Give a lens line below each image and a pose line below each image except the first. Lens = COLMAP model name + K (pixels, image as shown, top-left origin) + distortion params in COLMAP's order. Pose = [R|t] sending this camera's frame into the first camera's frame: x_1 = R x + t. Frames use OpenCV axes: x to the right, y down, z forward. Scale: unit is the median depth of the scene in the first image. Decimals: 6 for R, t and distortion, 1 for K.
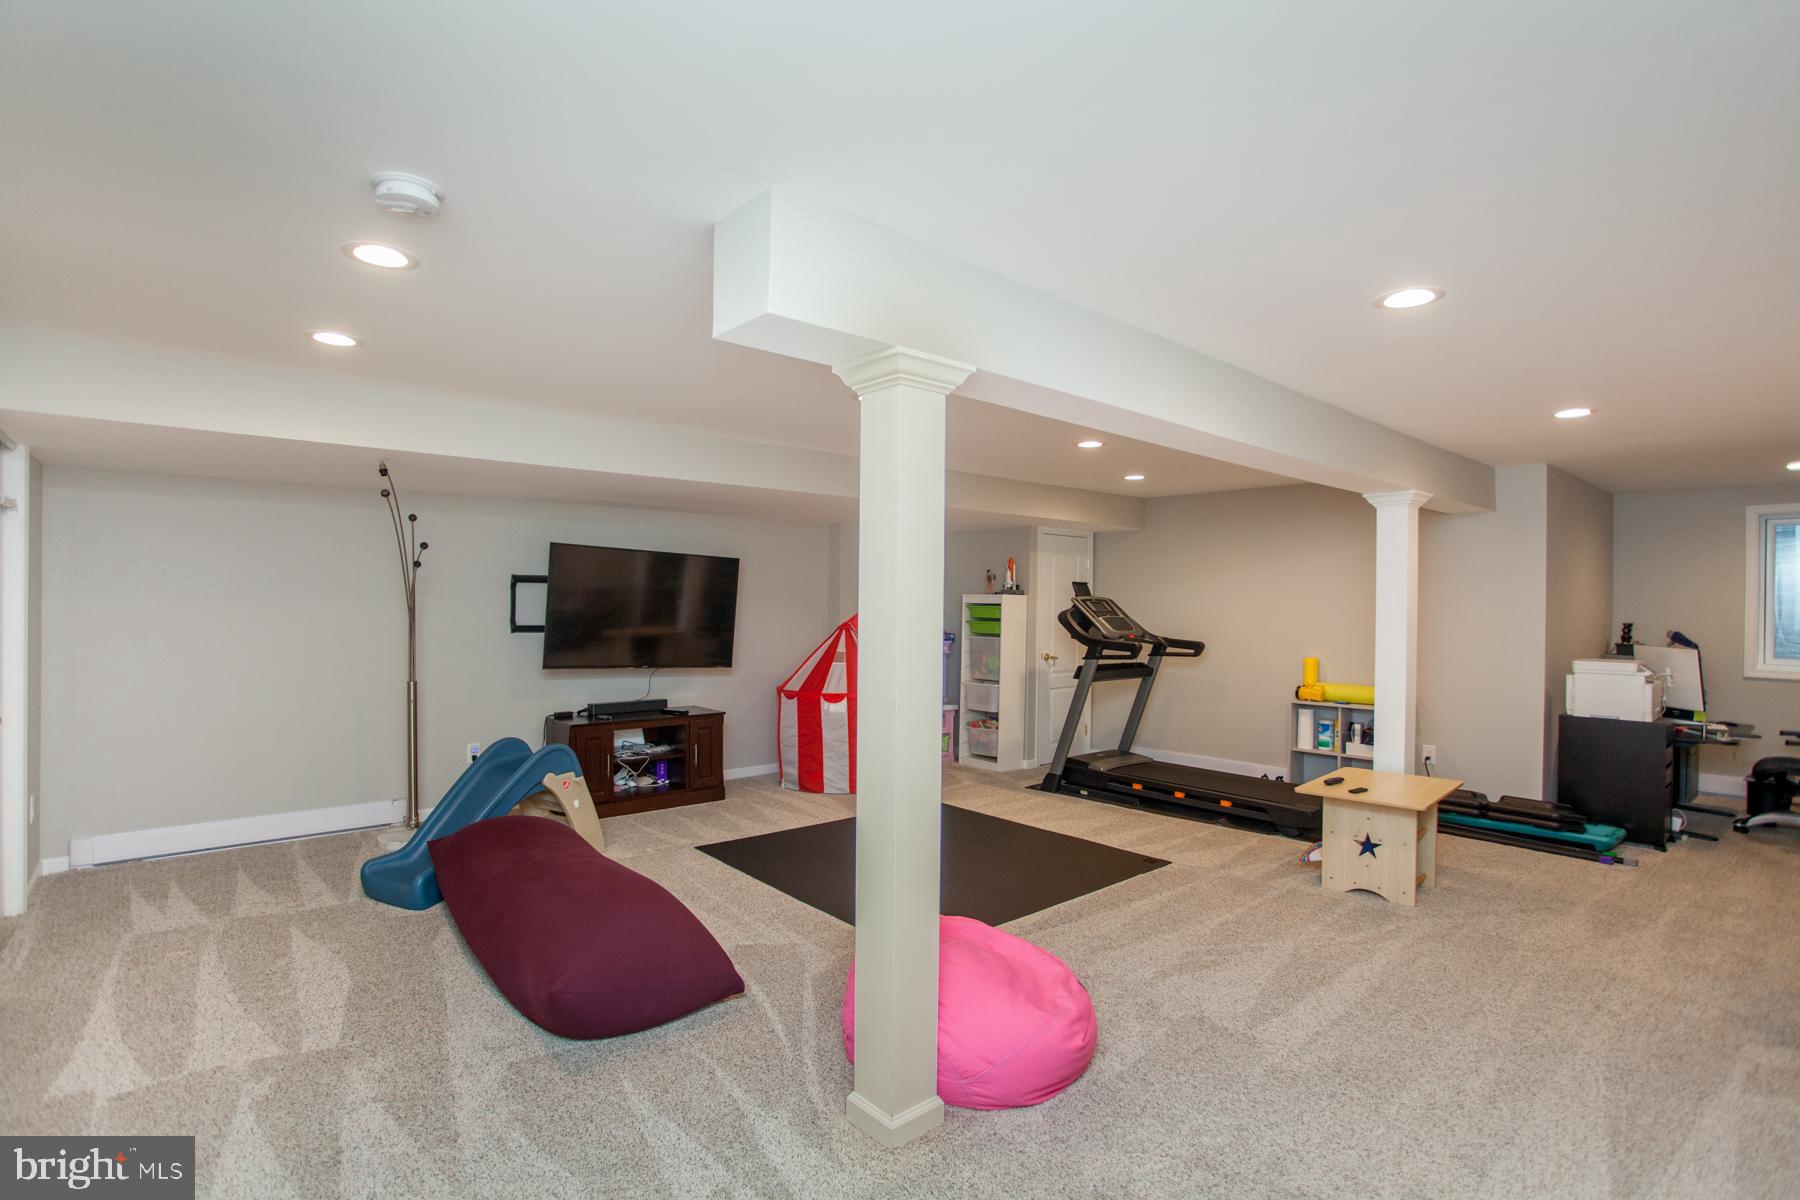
lens RADIAL K [[870.2, 0, 894.8], [0, 870.2, 605.0], [0, 0, 1]] dist [-0.074811, 0.035257]
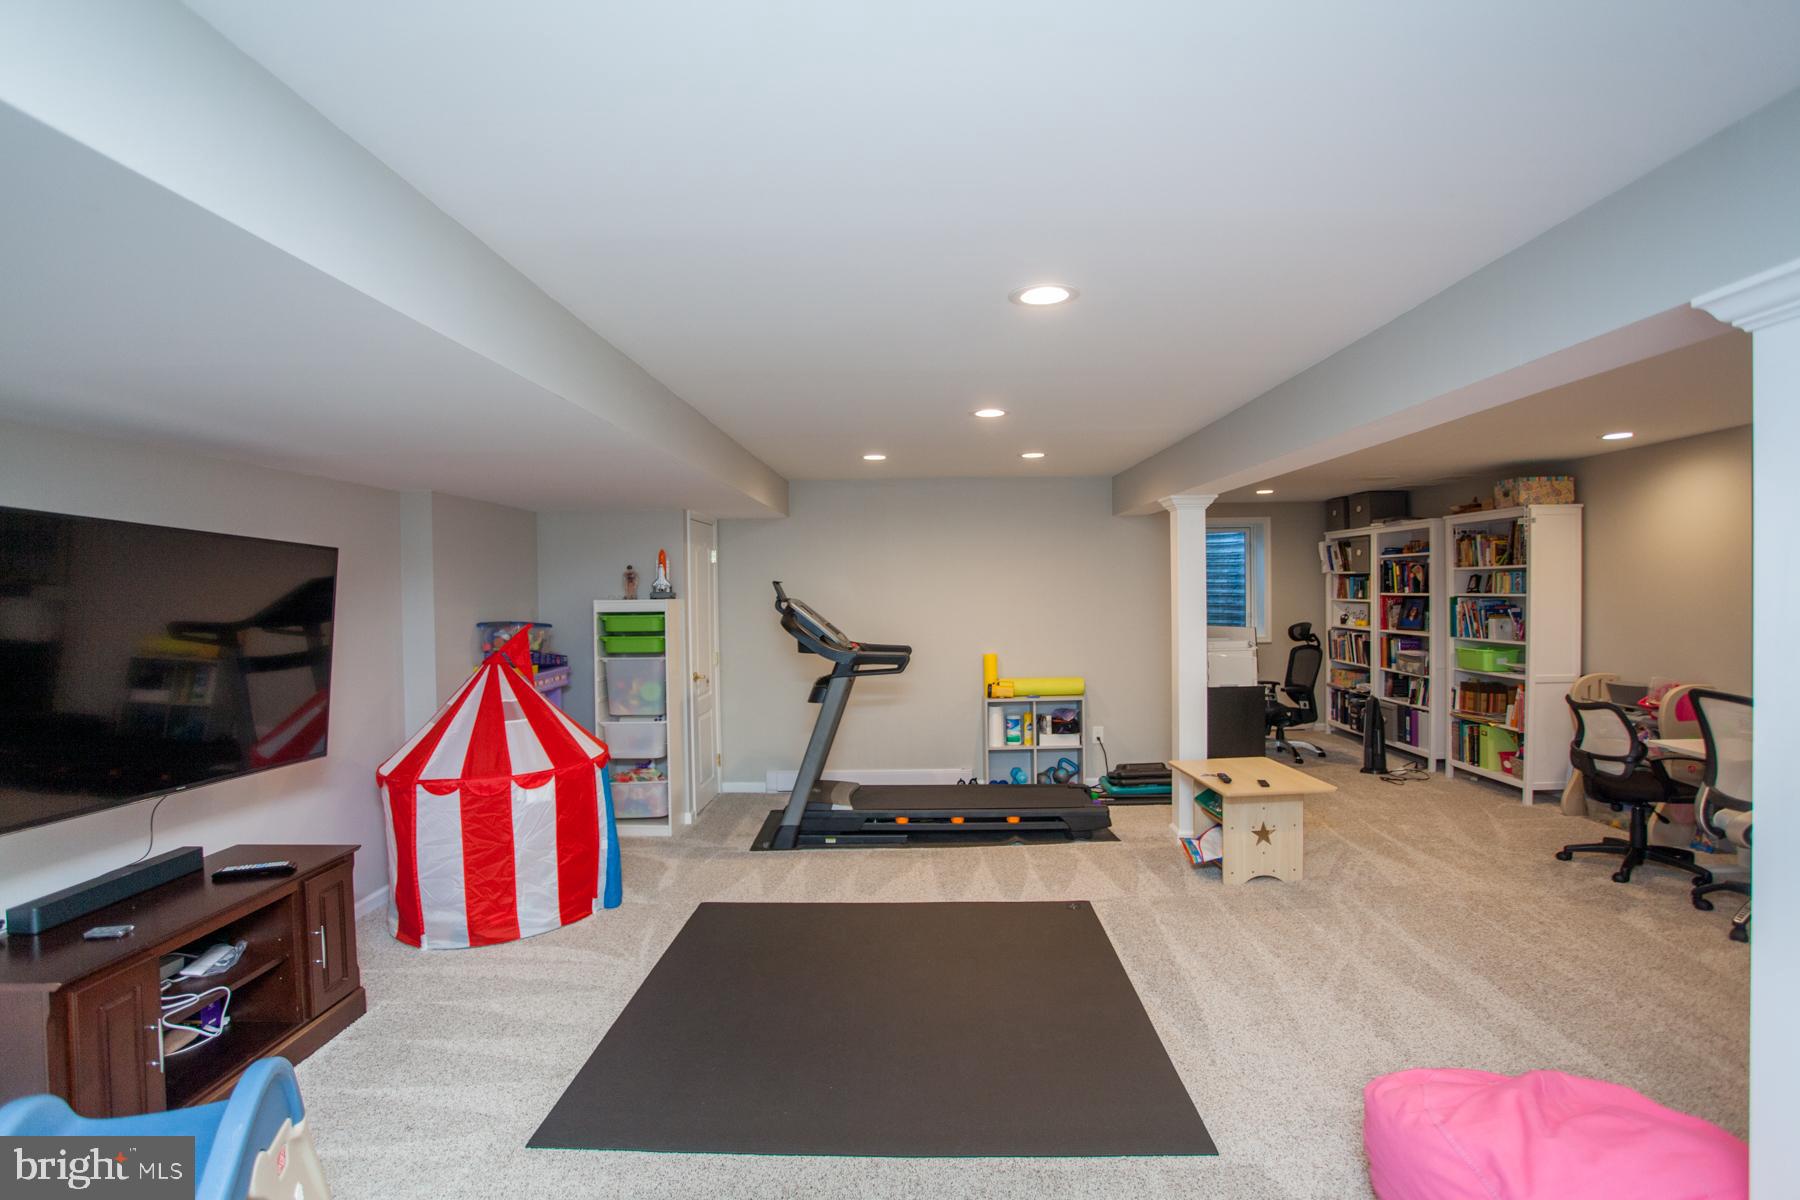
lens RADIAL K [[870.2, 0, 894.8], [0, 870.2, 605.0], [0, 0, 1]] dist [-0.074811, 0.035257]
pose [[0.673713, -0.033838, 0.738218, -0.337321], [0.026779, 0.999413, 0.021372, -0.020382], [-0.738508, 0.005370, 0.674223, 0.412494]]
